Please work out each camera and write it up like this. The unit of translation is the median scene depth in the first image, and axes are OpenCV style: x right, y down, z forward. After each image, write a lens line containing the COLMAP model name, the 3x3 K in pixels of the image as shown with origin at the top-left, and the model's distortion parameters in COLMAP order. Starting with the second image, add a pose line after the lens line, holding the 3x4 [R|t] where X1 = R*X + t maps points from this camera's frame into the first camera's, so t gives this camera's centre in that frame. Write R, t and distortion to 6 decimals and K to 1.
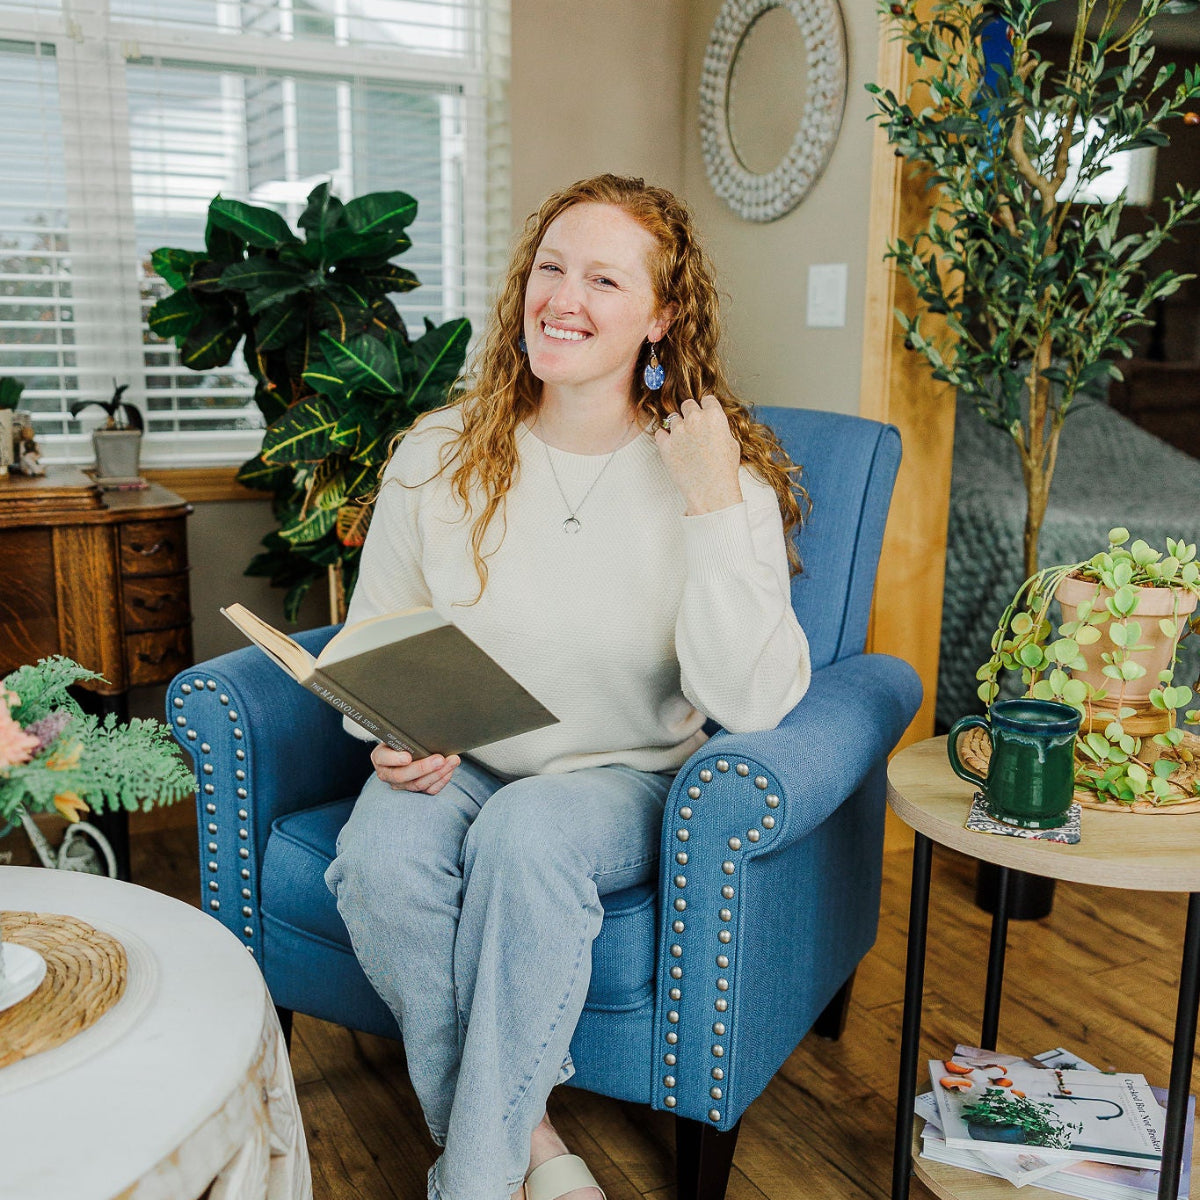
lens RADIAL K [[1458.0, 0, 575.8], [0, 1458.0, 638.0], [0, 0, 1]] dist [-0.008980, 0.016716]
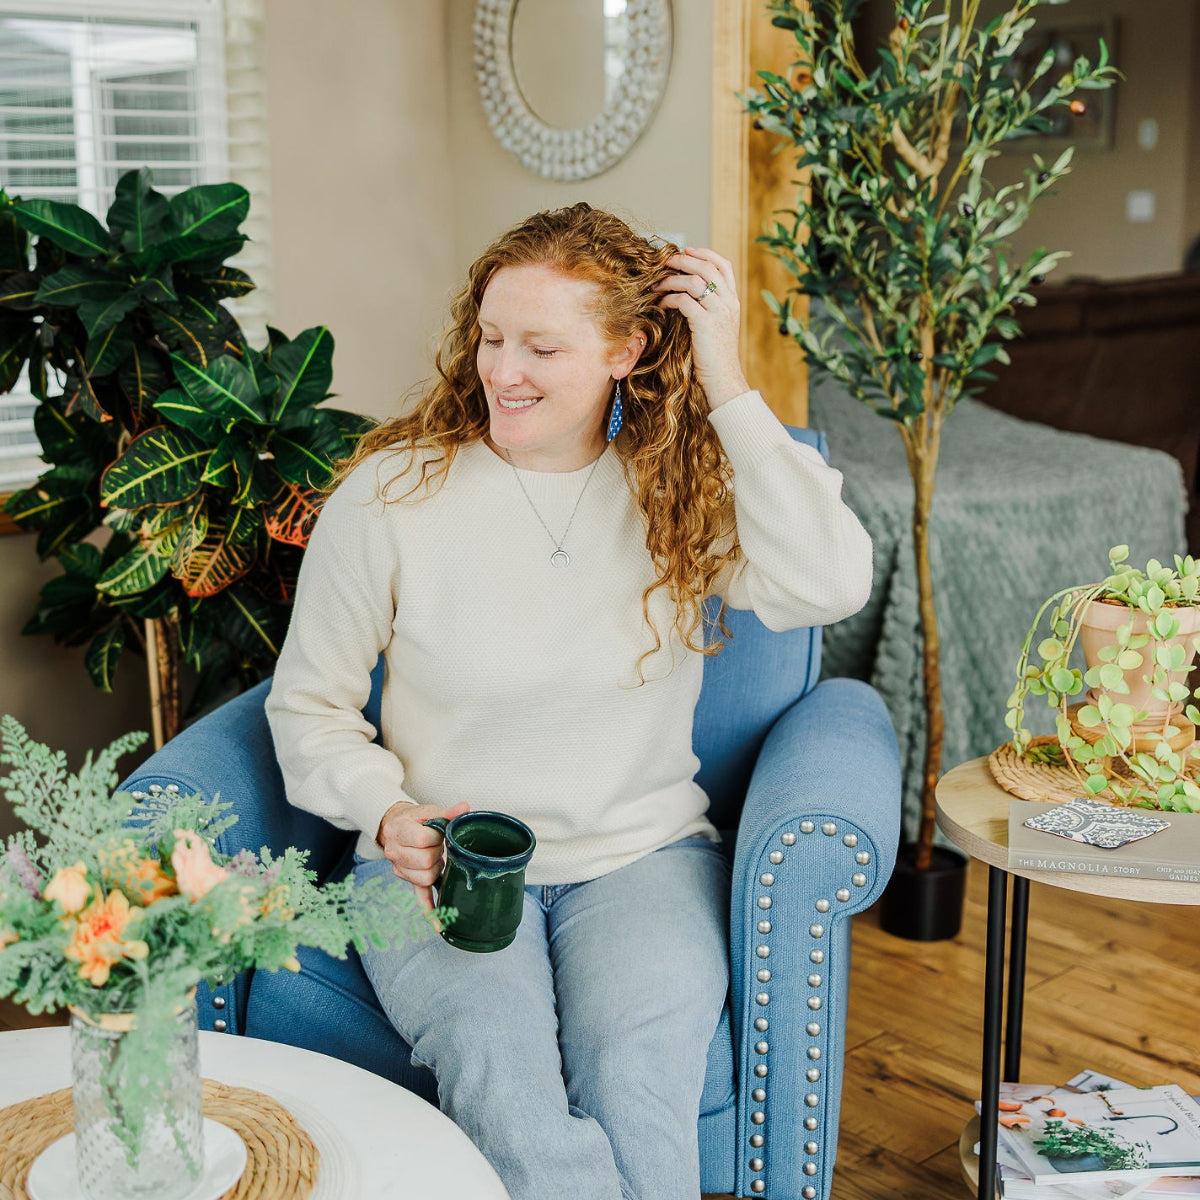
lens RADIAL K [[1926.4, 0, 541.2], [0, 1926.4, 510.1], [0, 0, 1]] dist [0.022896, -0.028286]
pose [[0.962464, -0.066599, 0.263112, -0.263053], [0.078537, 0.996293, -0.035109, -0.060343], [-0.259799, 0.054455, 0.964126, -0.139915]]
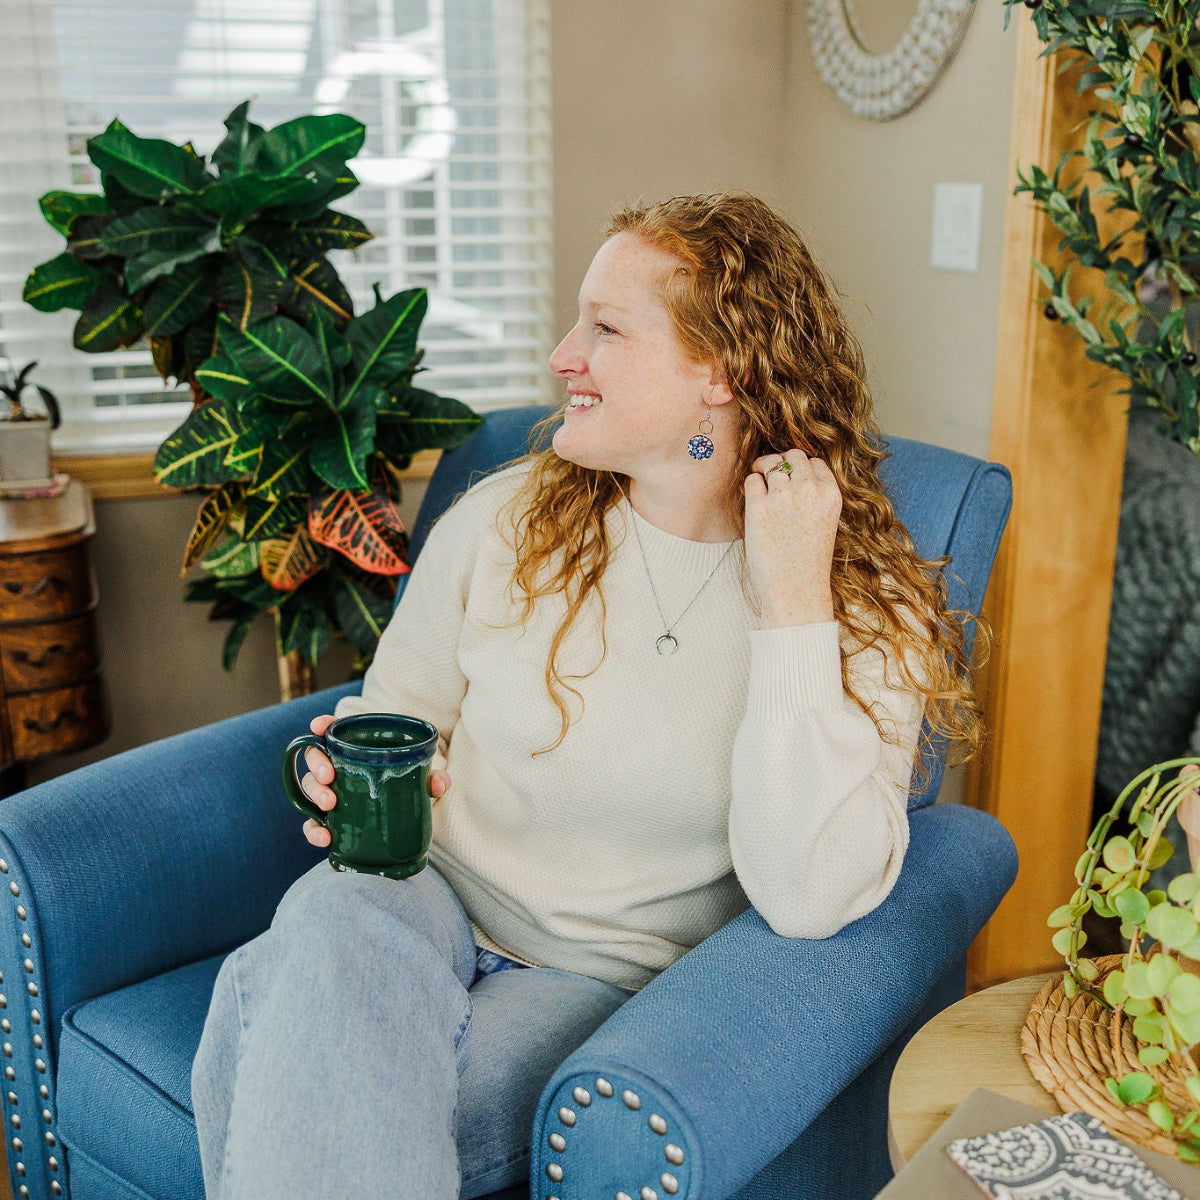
lens RADIAL K [[1586.0, 0, 570.3], [0, 1586.0, 639.0], [0, 0, 1]] dist [-0.017744, 0.003909]
pose [[0.989762, 0.022263, -0.140977, 0.116403], [-0.010930, 0.996682, 0.080658, -0.109230], [0.142305, -0.078291, 0.986722, 0.209784]]
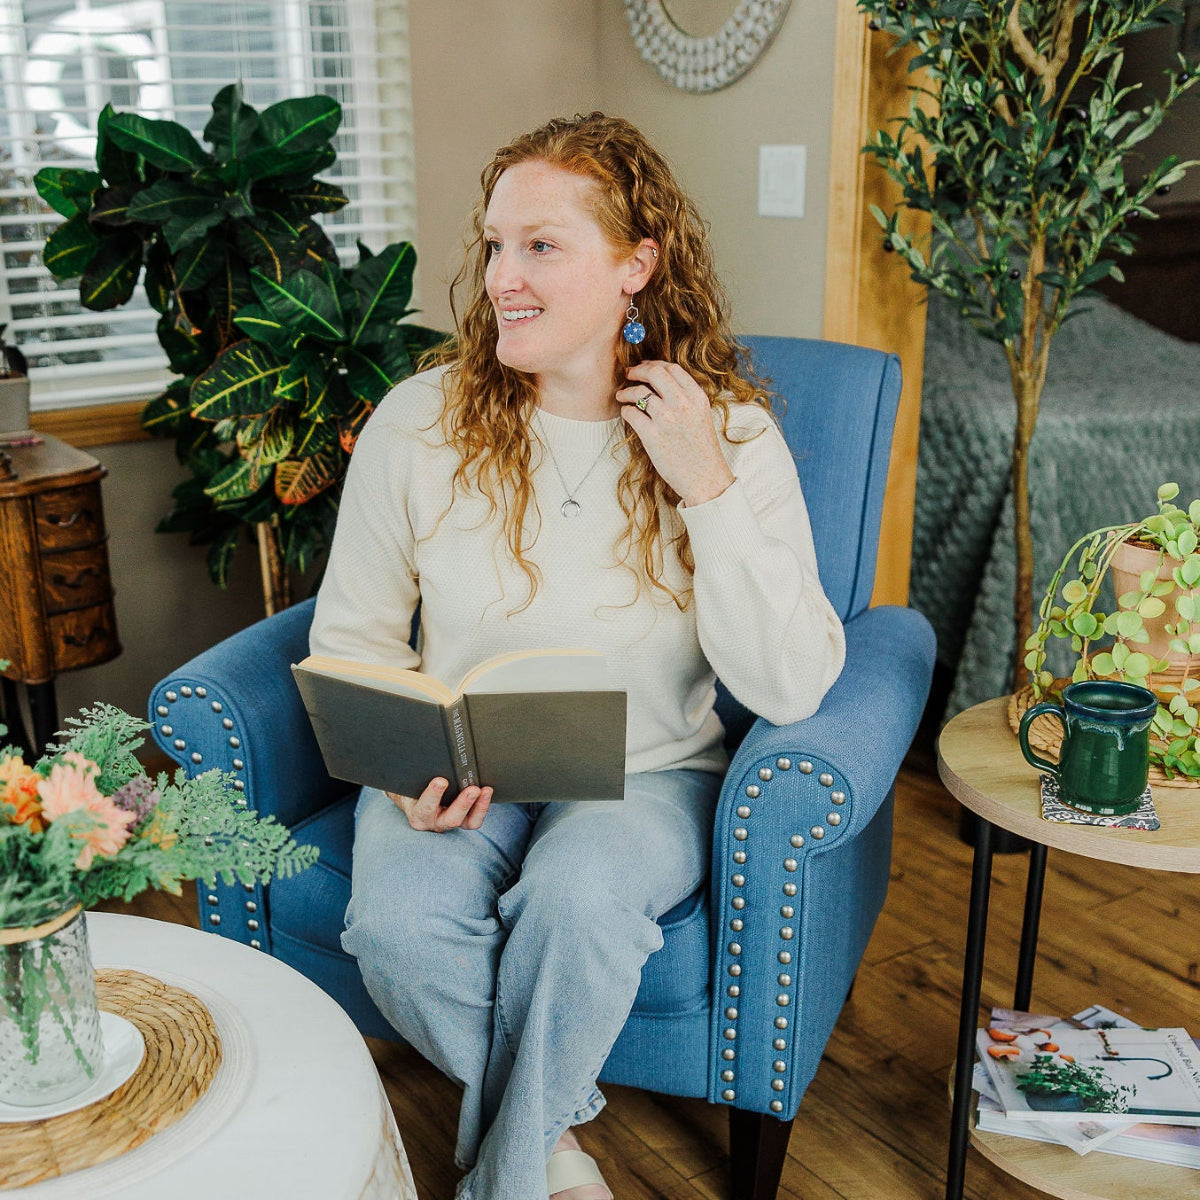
lens RADIAL K [[1649.6, 0, 505.2], [0, 1649.6, 723.6], [0, 0, 1]] dist [0.000945, -0.002348]
pose [[0.995911, -0.061897, 0.065803, -0.101335], [0.052238, 0.988839, 0.139529, -0.066620], [-0.073705, -0.135521, 0.988029, -0.041849]]
